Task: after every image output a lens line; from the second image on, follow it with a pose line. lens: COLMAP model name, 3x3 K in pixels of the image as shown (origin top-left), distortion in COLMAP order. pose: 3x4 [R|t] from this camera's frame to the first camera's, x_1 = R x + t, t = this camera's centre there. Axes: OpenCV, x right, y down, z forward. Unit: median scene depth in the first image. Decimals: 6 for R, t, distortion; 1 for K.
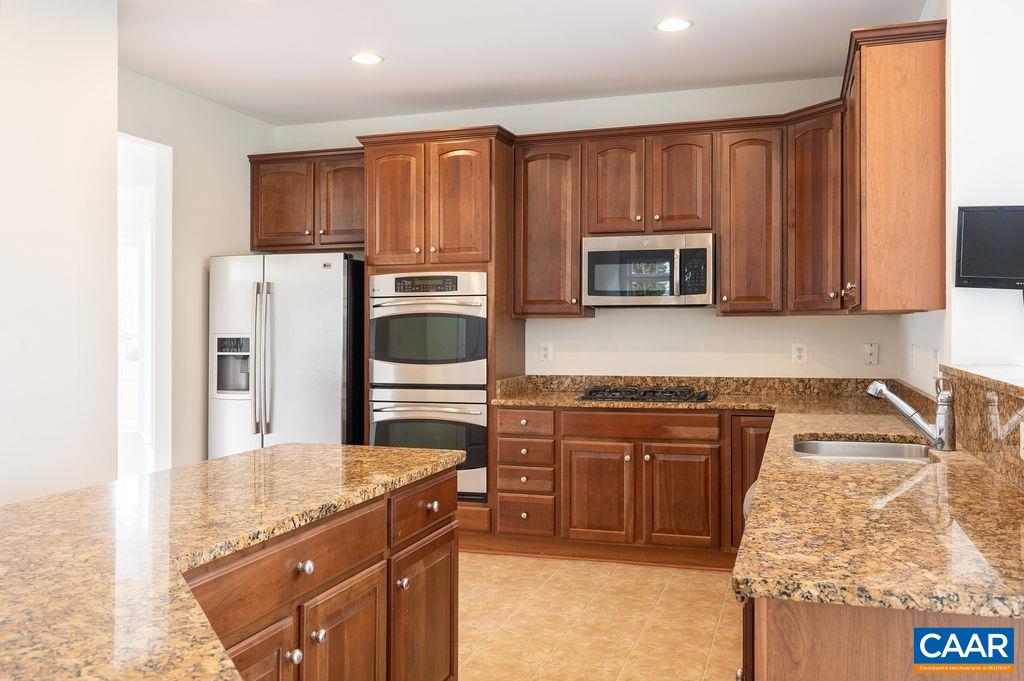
lens RADIAL K [[882.6, 0, 512.2], [0, 882.6, 334.8], [0, 0, 1]] dist [-0.018082, 0.000715]
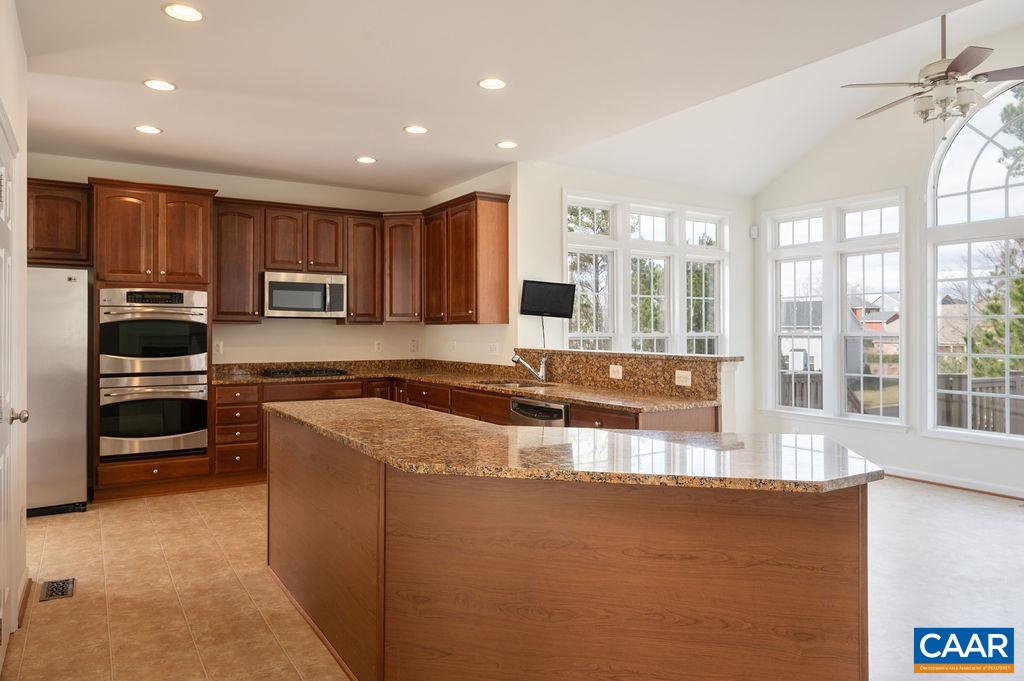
lens RADIAL K [[684.3, 0, 509.8], [0, 684.3, 319.7], [0, 0, 1]] dist [0.003120, -0.001797]
pose [[0.643203, 0.018314, 0.765477, -0.557397], [0.000795, 0.999697, -0.024586, 0.002146], [-0.765695, 0.016422, 0.642994, -0.082849]]
